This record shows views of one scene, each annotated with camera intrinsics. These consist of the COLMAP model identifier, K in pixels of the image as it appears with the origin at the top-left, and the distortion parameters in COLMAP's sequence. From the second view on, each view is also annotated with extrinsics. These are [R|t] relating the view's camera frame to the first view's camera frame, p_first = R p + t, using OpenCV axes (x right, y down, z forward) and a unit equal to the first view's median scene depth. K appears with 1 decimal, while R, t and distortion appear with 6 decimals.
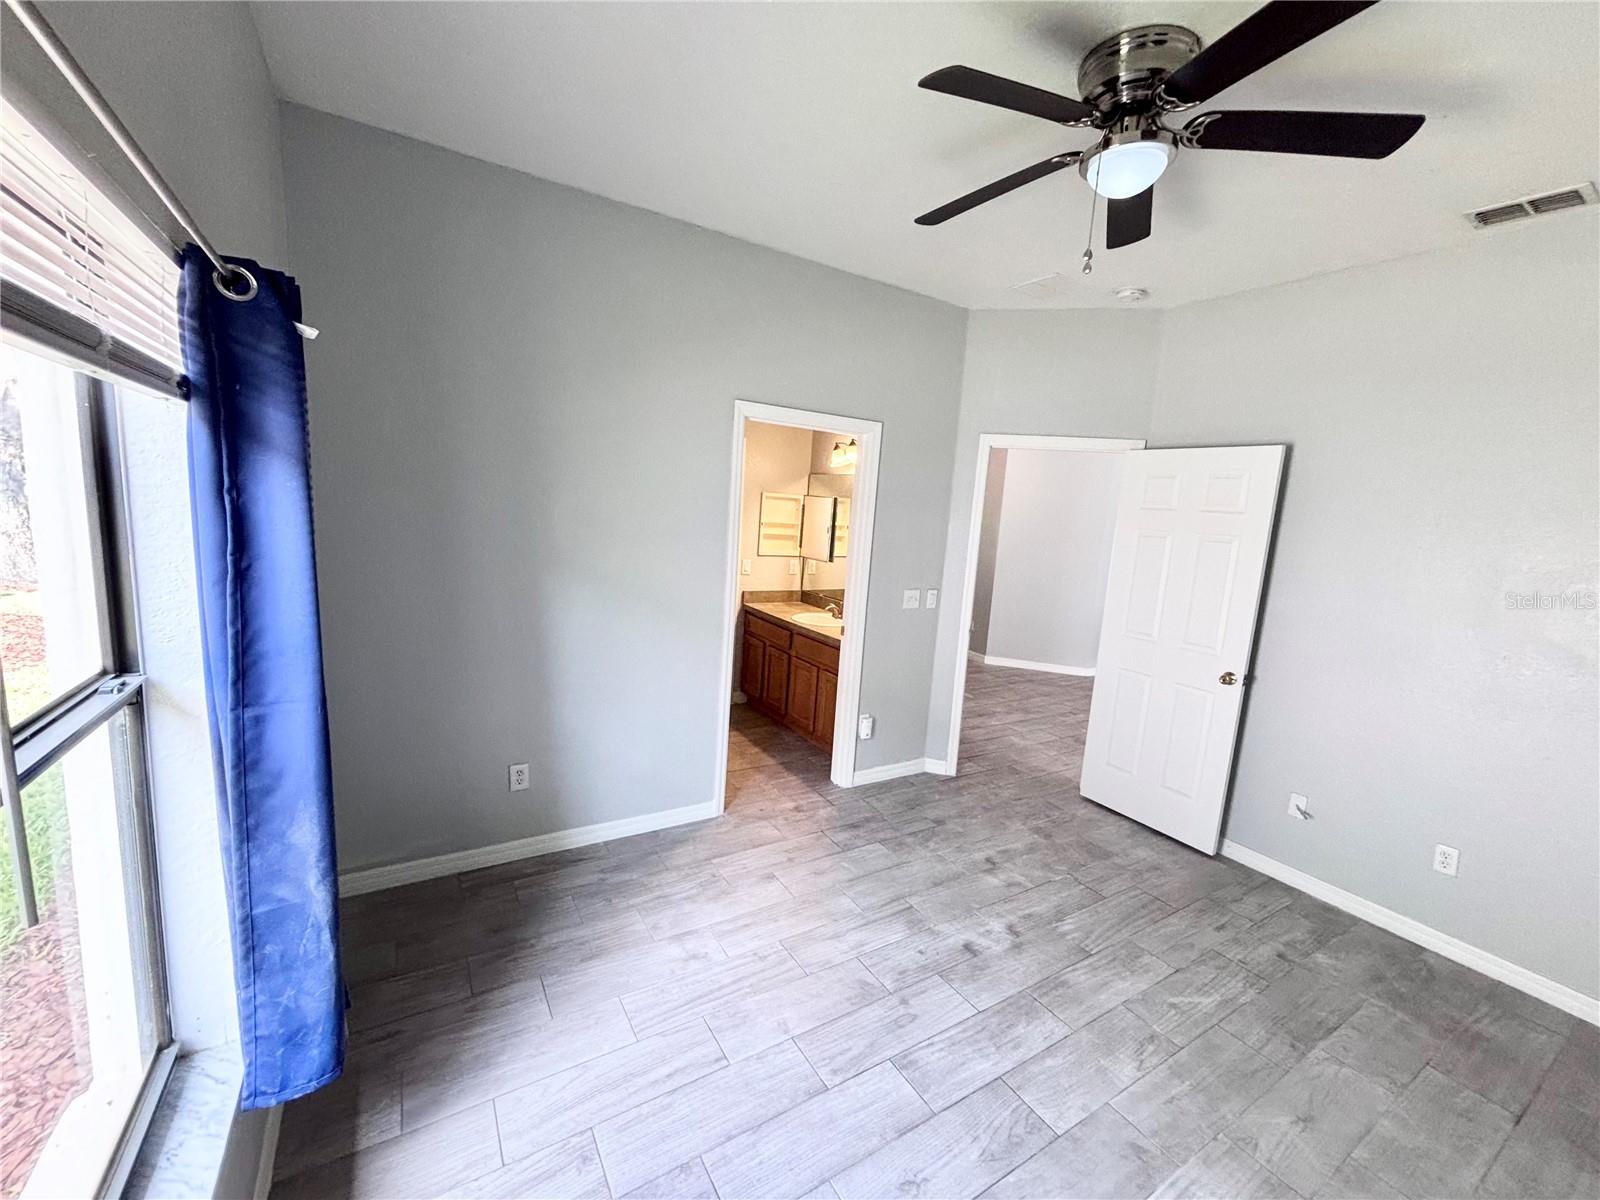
lens RADIAL K [[644.6, 0, 797.7], [0, 644.6, 600.1], [0, 0, 1]] dist [-0.001770, -0.000178]
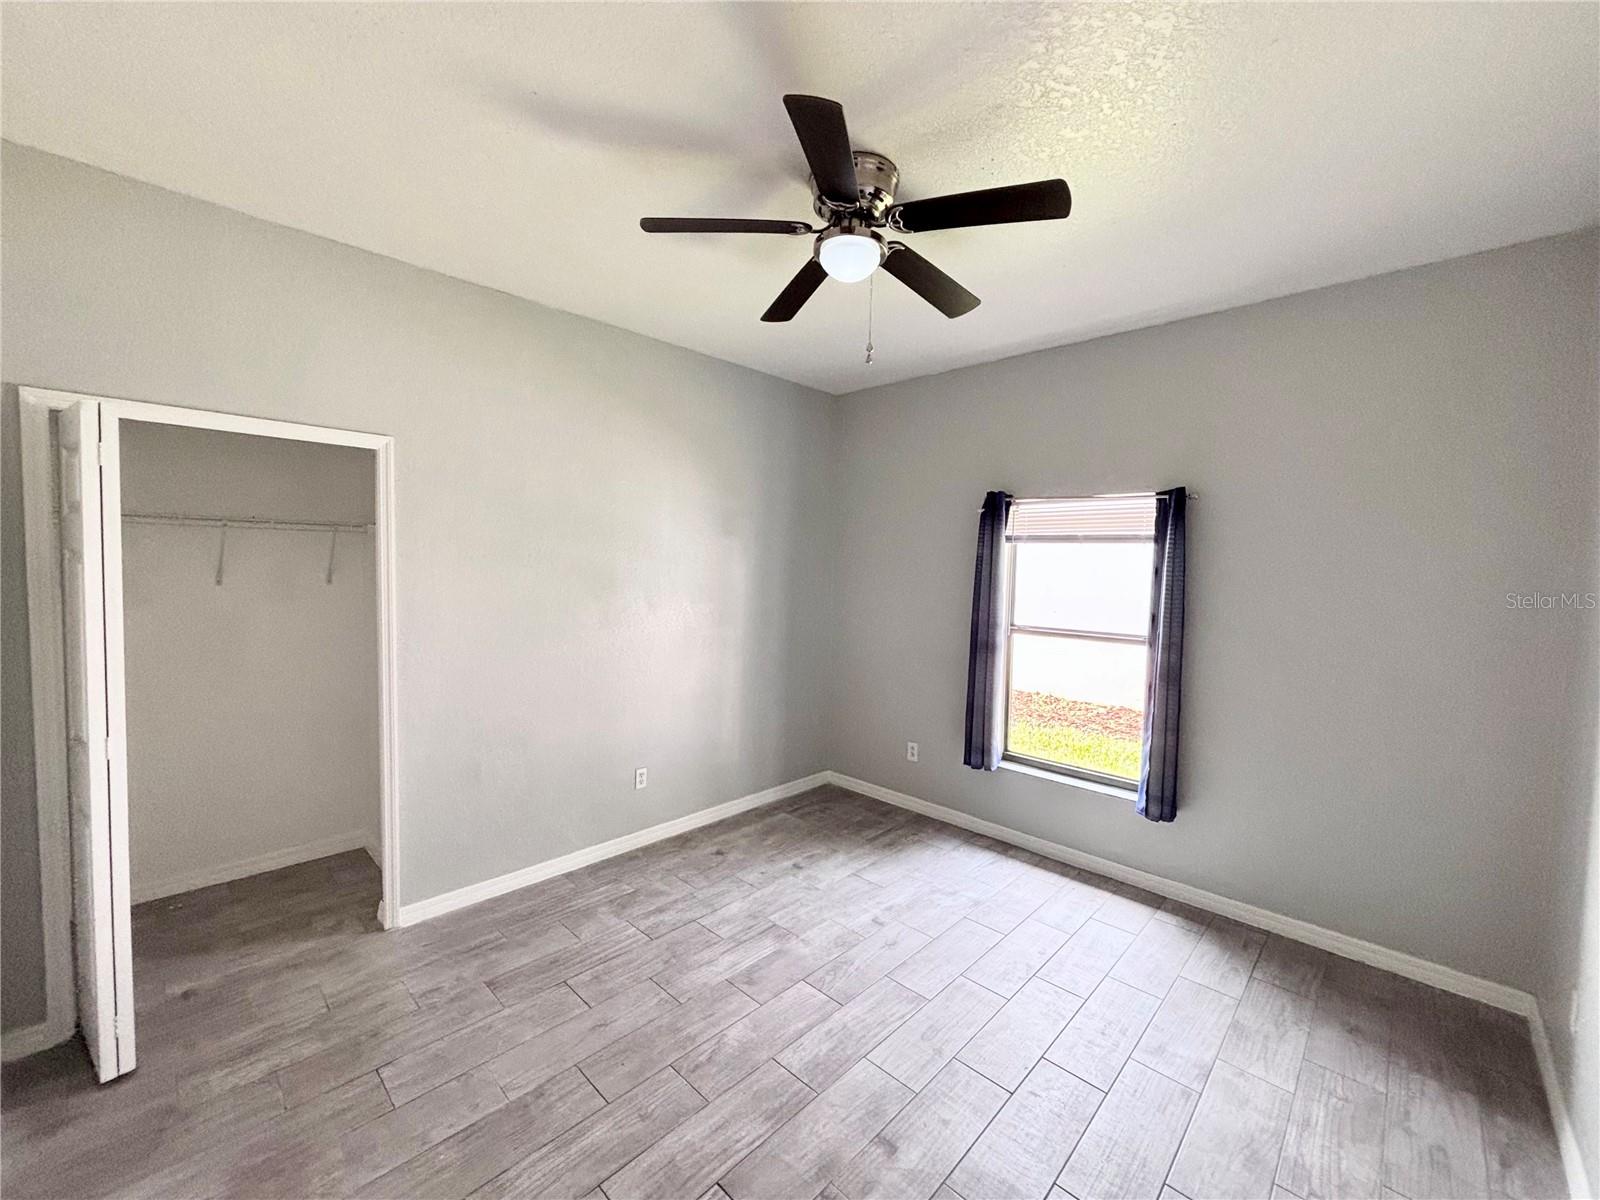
lens RADIAL K [[644.6, 0, 797.7], [0, 644.6, 600.1], [0, 0, 1]] dist [-0.001770, -0.000178]
pose [[-0.962762, -0.071341, -0.260769, 0.683458], [-0.119096, 0.977838, 0.172188, -0.192572], [0.242705, 0.196833, -0.949922, 1.765205]]
